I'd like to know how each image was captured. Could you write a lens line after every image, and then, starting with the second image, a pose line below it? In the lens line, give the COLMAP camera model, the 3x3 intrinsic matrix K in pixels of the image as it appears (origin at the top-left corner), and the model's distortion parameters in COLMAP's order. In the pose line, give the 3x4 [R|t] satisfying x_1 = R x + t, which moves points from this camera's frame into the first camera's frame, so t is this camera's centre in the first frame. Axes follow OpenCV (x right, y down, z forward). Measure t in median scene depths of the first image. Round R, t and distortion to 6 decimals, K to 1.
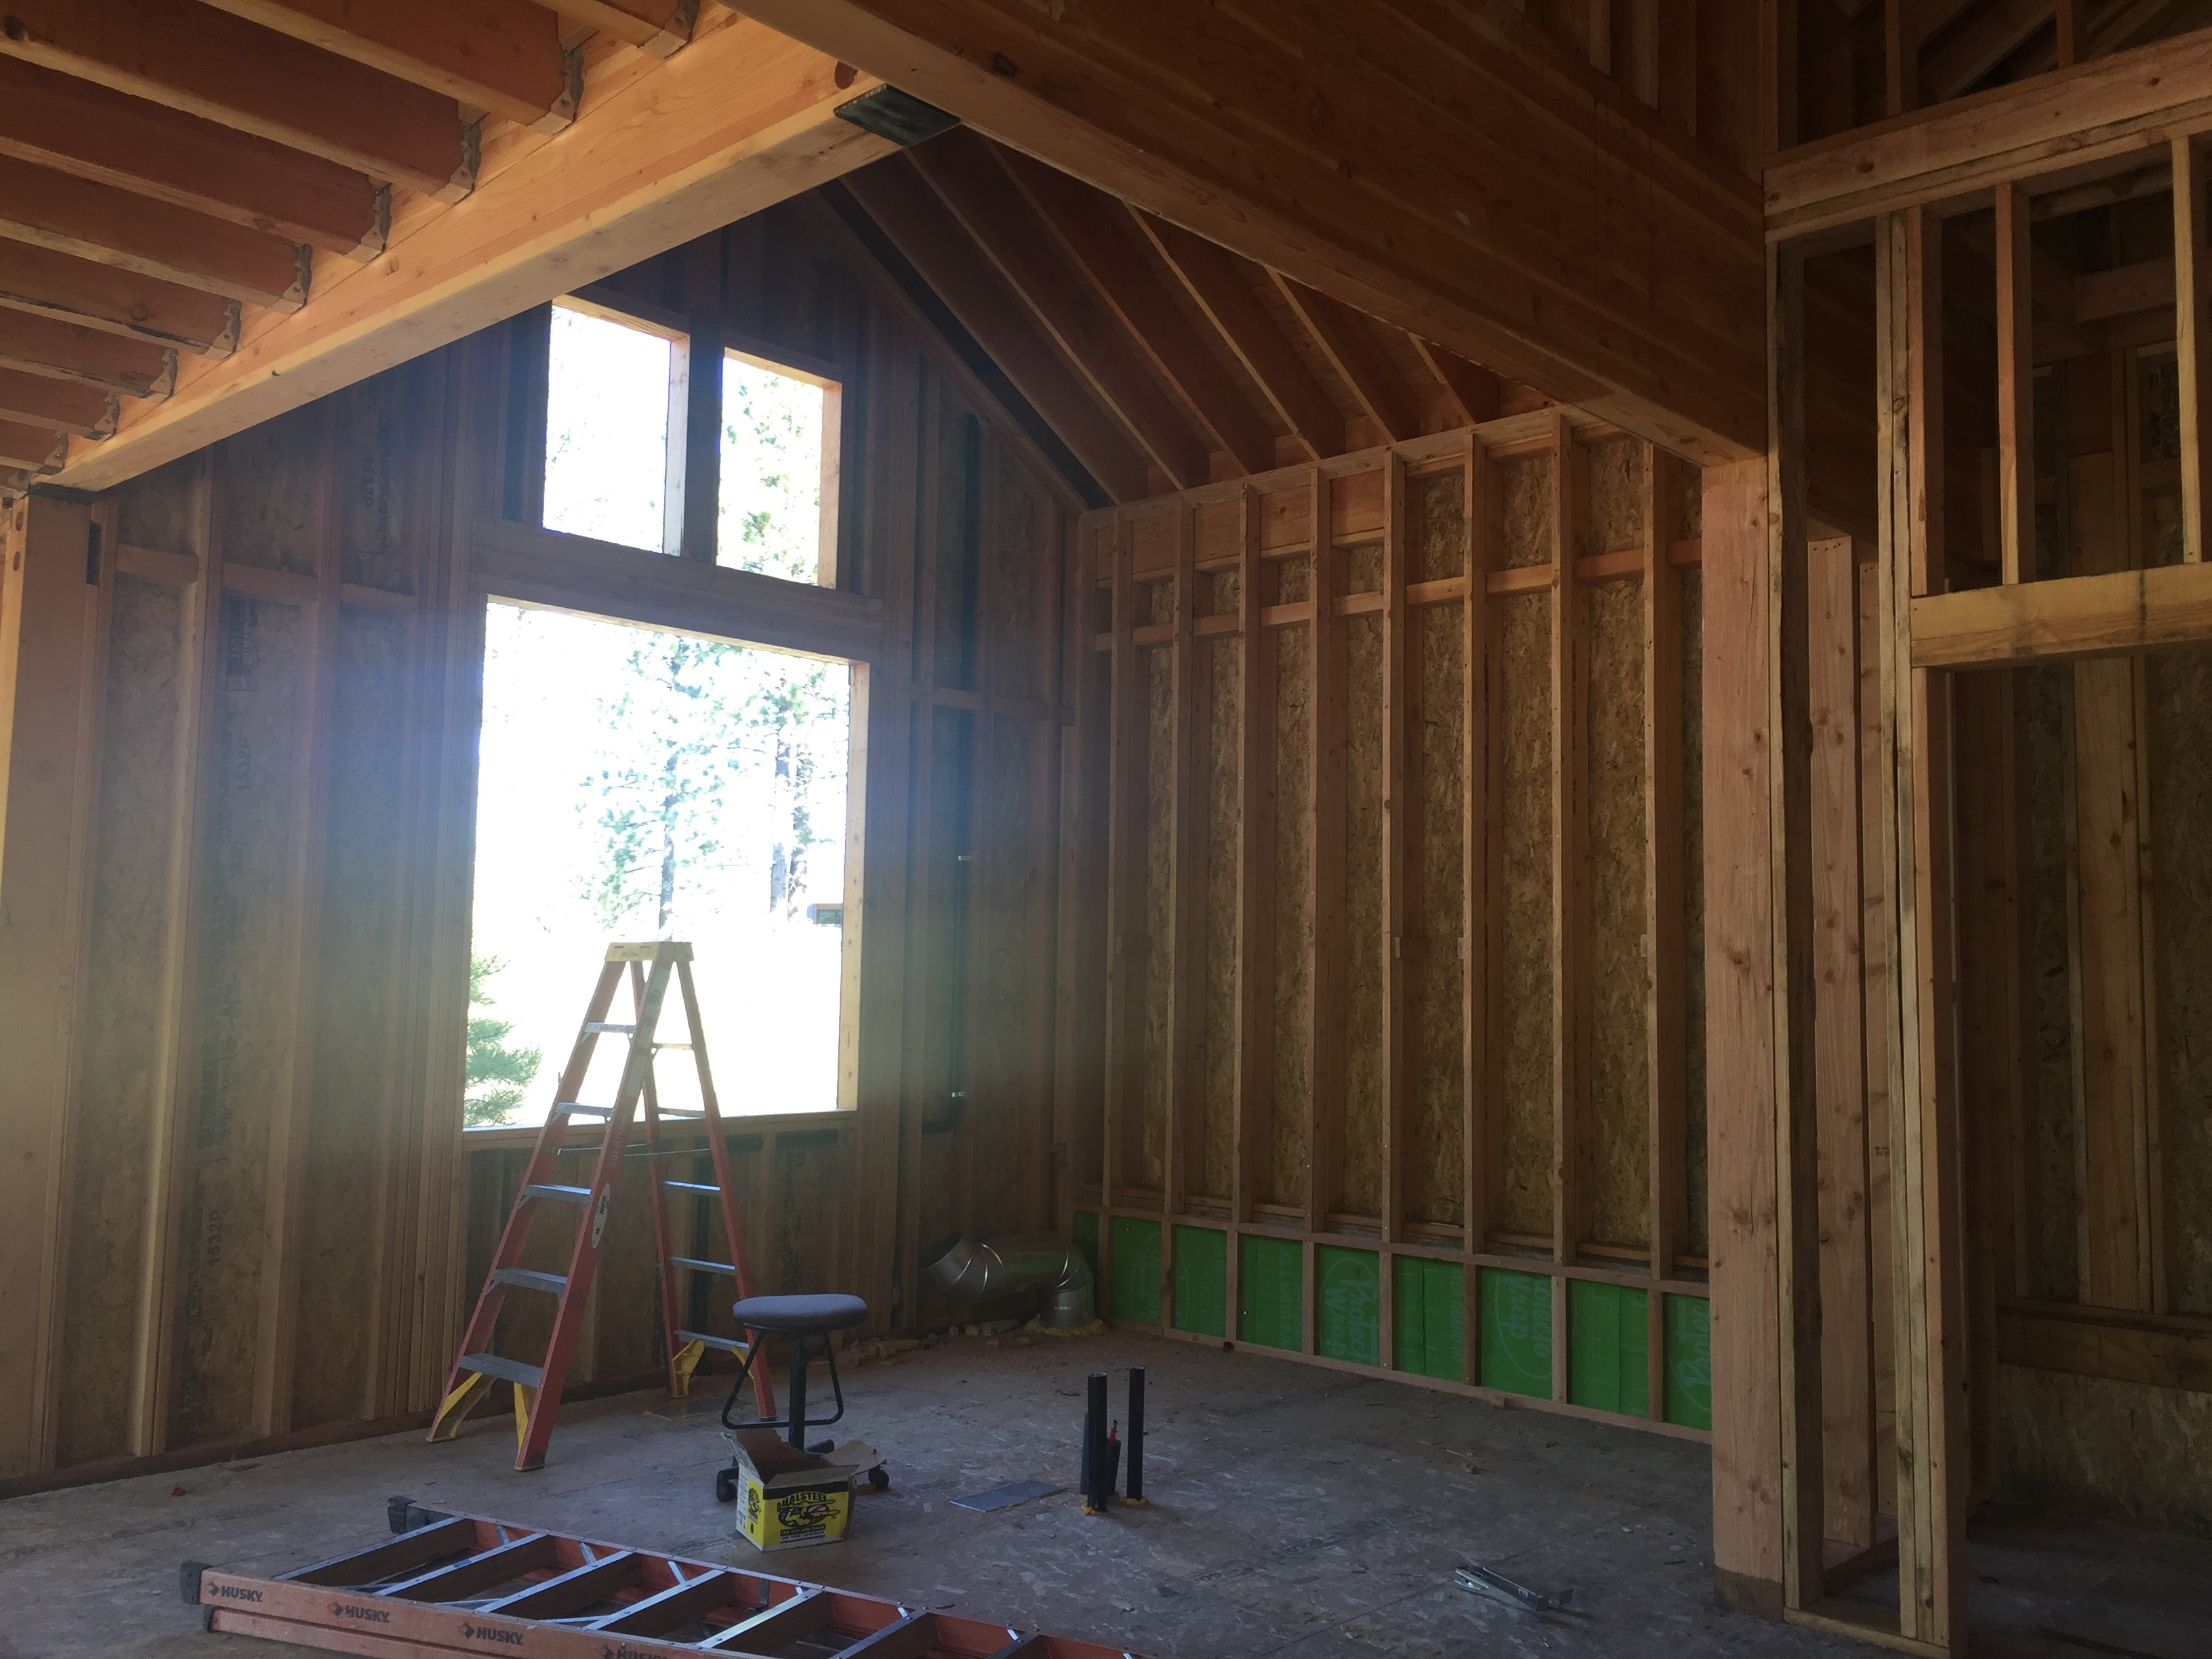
lens RADIAL K [[1885.0, 0, 1095.0], [0, 1885.0, 814.7], [0, 0, 1]] dist [0.085867, -0.104429]
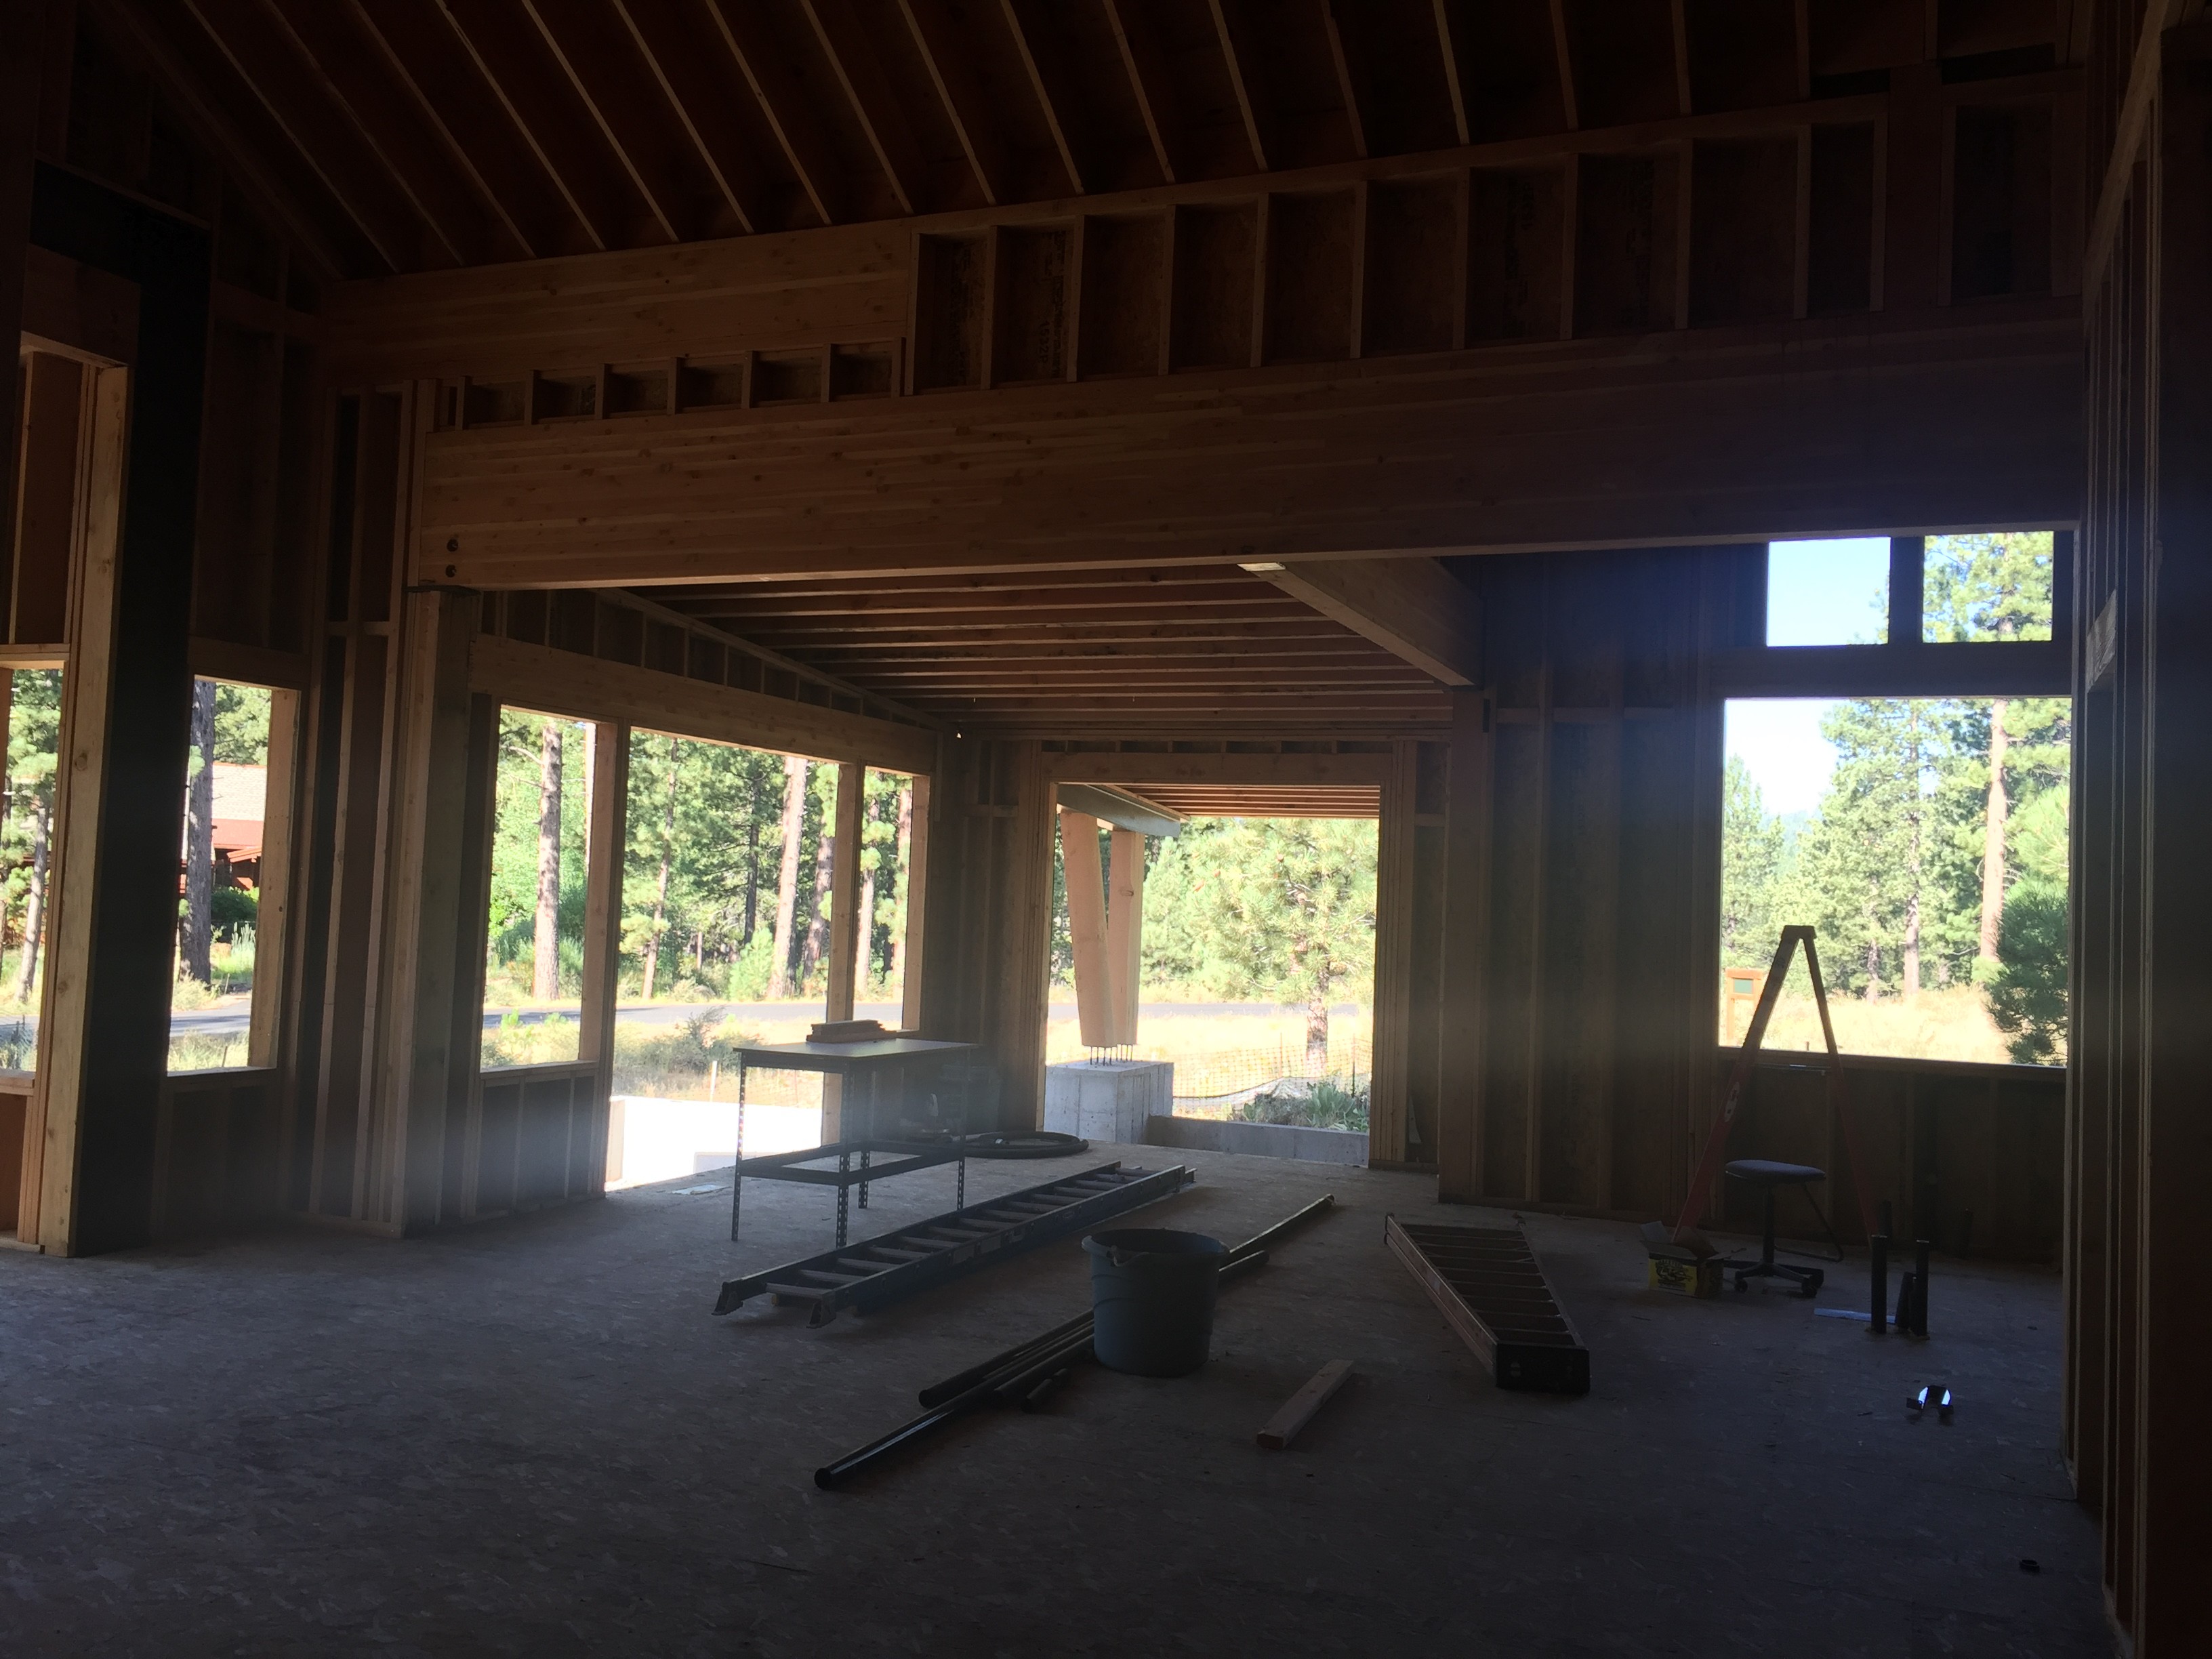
lens RADIAL K [[1885.0, 0, 1096.6], [0, 1885.0, 809.8], [0, 0, 1]] dist [0.085867, -0.104429]
pose [[0.346899, -0.054619, -0.936311, 1.043486], [0.050166, 0.997954, -0.039629, 0.010434], [0.936560, -0.033223, 0.348929, -0.011143]]
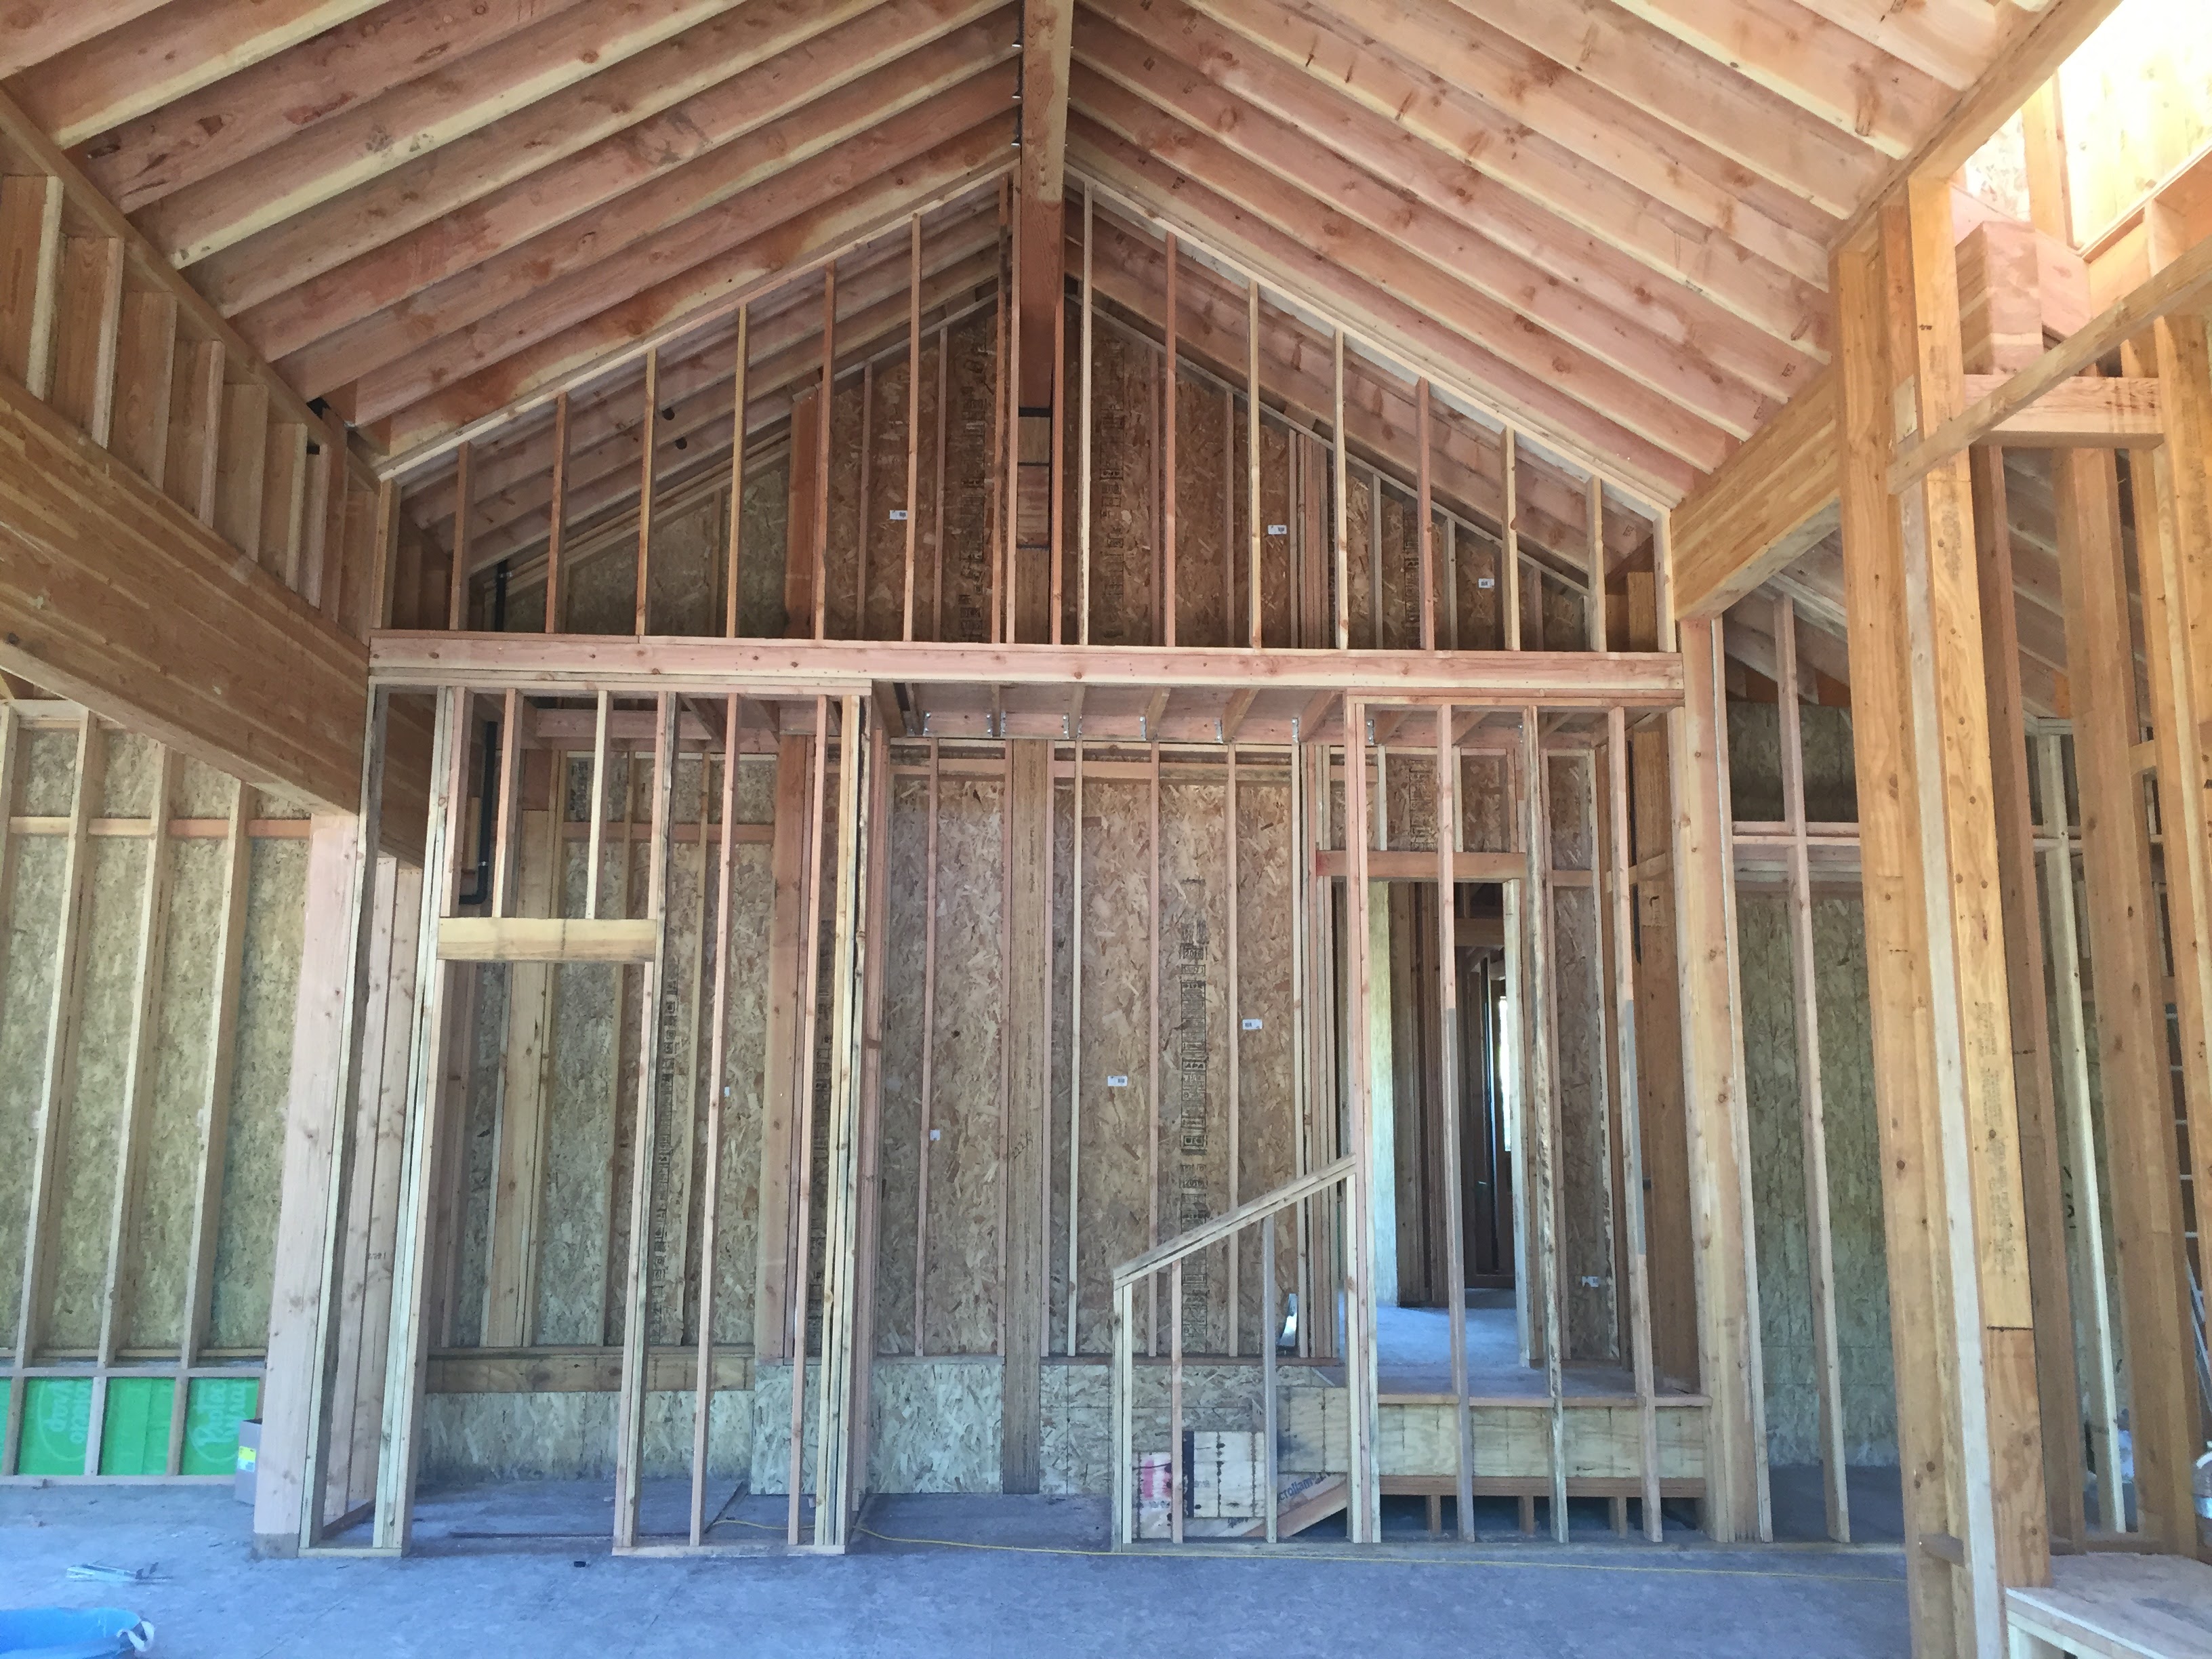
lens RADIAL K [[1885.0, 0, 1110.9], [0, 1885.0, 815.7], [0, 0, 1]] dist [0.085867, -0.104429]
pose [[0.690960, 0.108394, 0.714720, -0.293616], [-0.058943, 0.993850, -0.093744, -0.062501], [-0.720486, 0.022645, 0.693100, -0.467314]]
